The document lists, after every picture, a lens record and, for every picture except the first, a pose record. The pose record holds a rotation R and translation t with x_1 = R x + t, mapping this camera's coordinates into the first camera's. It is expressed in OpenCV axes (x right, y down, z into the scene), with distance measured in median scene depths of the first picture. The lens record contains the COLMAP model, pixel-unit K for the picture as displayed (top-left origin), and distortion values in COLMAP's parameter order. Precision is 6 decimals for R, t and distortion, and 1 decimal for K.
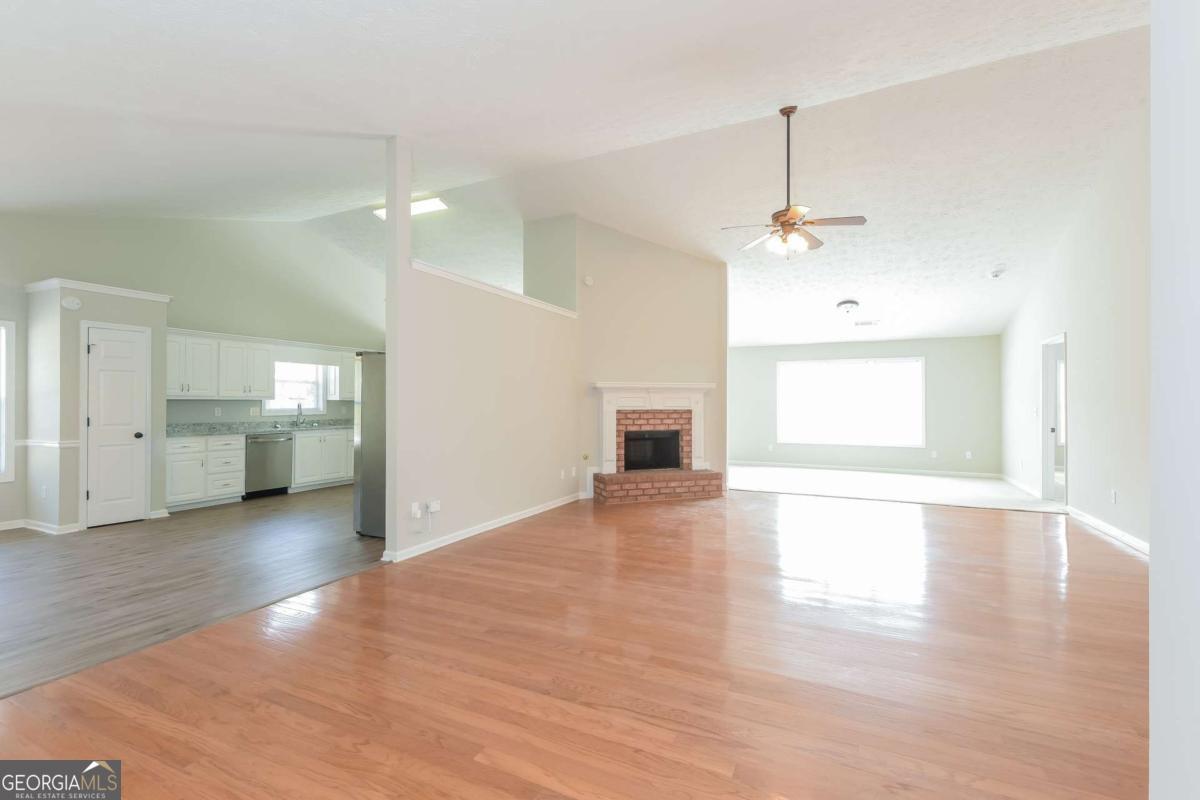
lens RADIAL K [[534.2, 0, 599.6], [0, 534.2, 398.7], [0, 0, 1]] dist [-0.016336, 0.000546]
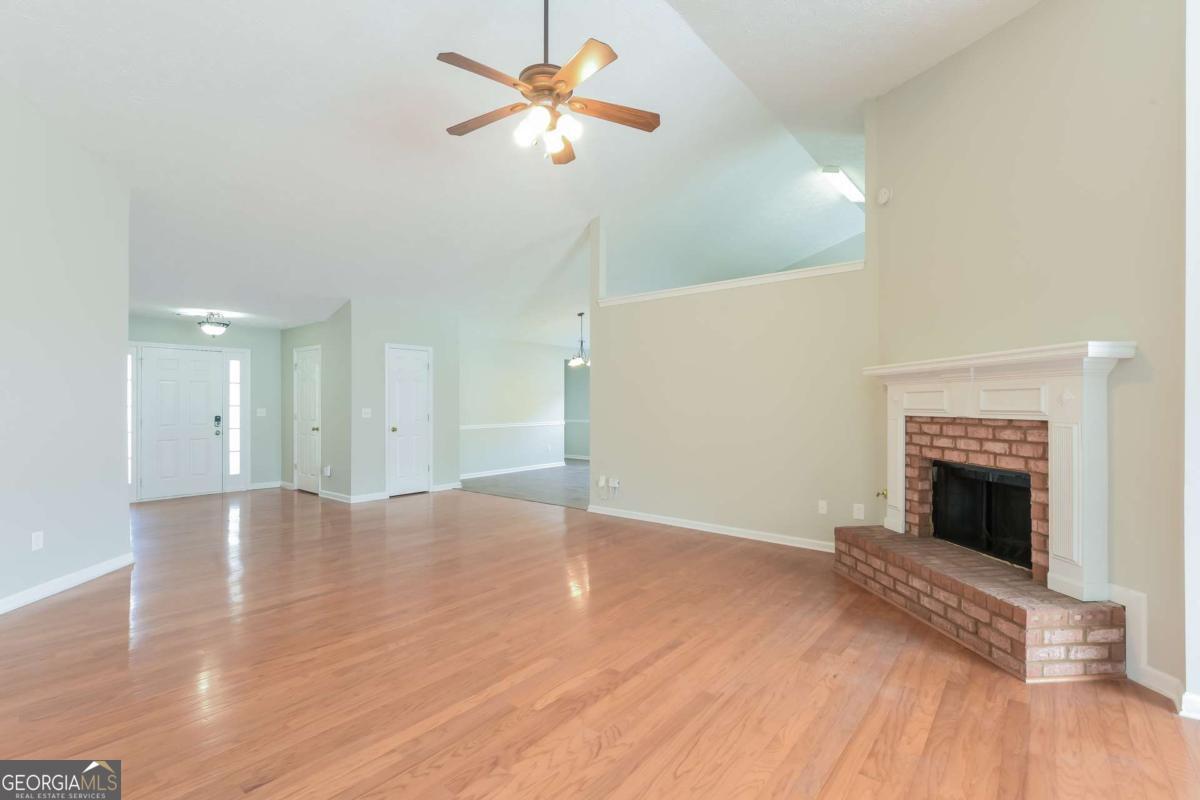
lens RADIAL K [[534.2, 0, 591.7], [0, 534.2, 400.1], [0, 0, 1]] dist [-0.016336, 0.000546]
pose [[-0.239510, -0.007588, -0.970864, 0.613693], [0.002191, 0.999963, -0.008356, 0.008993], [0.970891, -0.004128, -0.239484, 0.810853]]
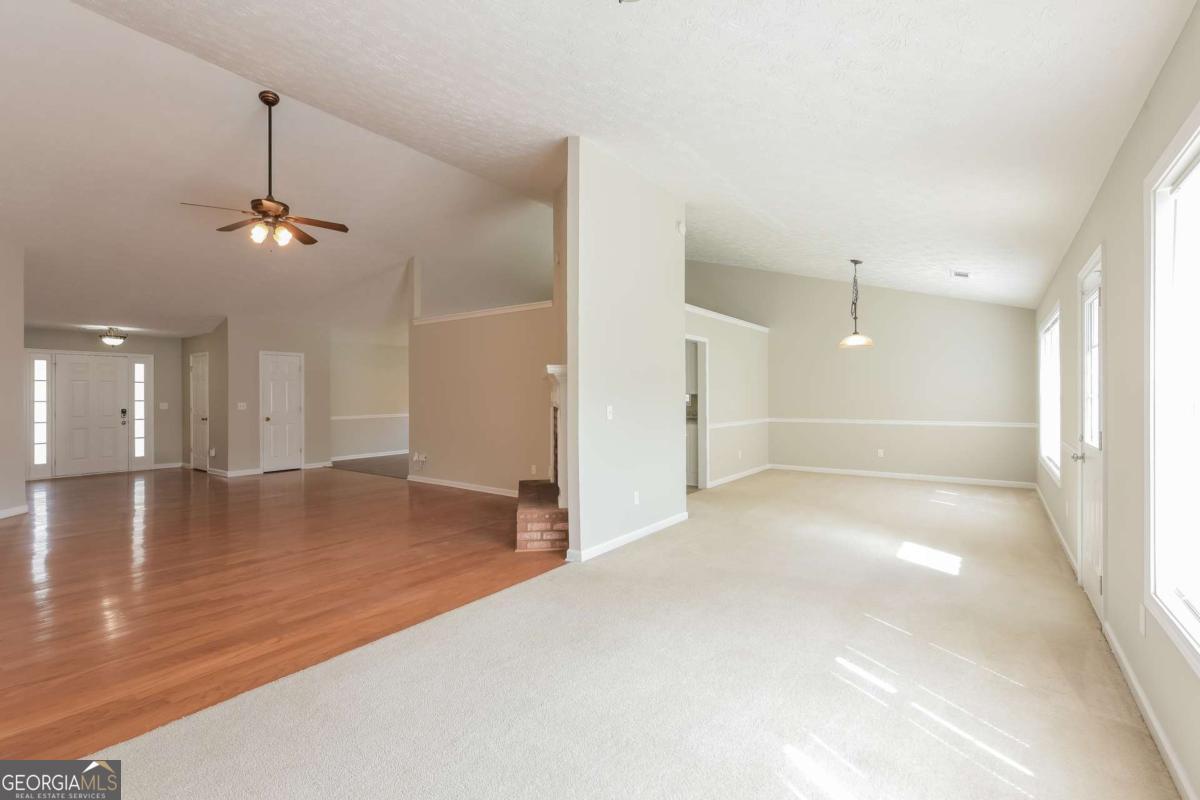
lens RADIAL K [[534.2, 0, 608.0], [0, 534.2, 397.7], [0, 0, 1]] dist [-0.016336, 0.000546]
pose [[-0.183597, -0.001935, -0.983000, 0.809634], [0.003697, 0.999990, -0.002659, 0.010018], [0.982995, -0.004122, -0.183587, 1.216333]]
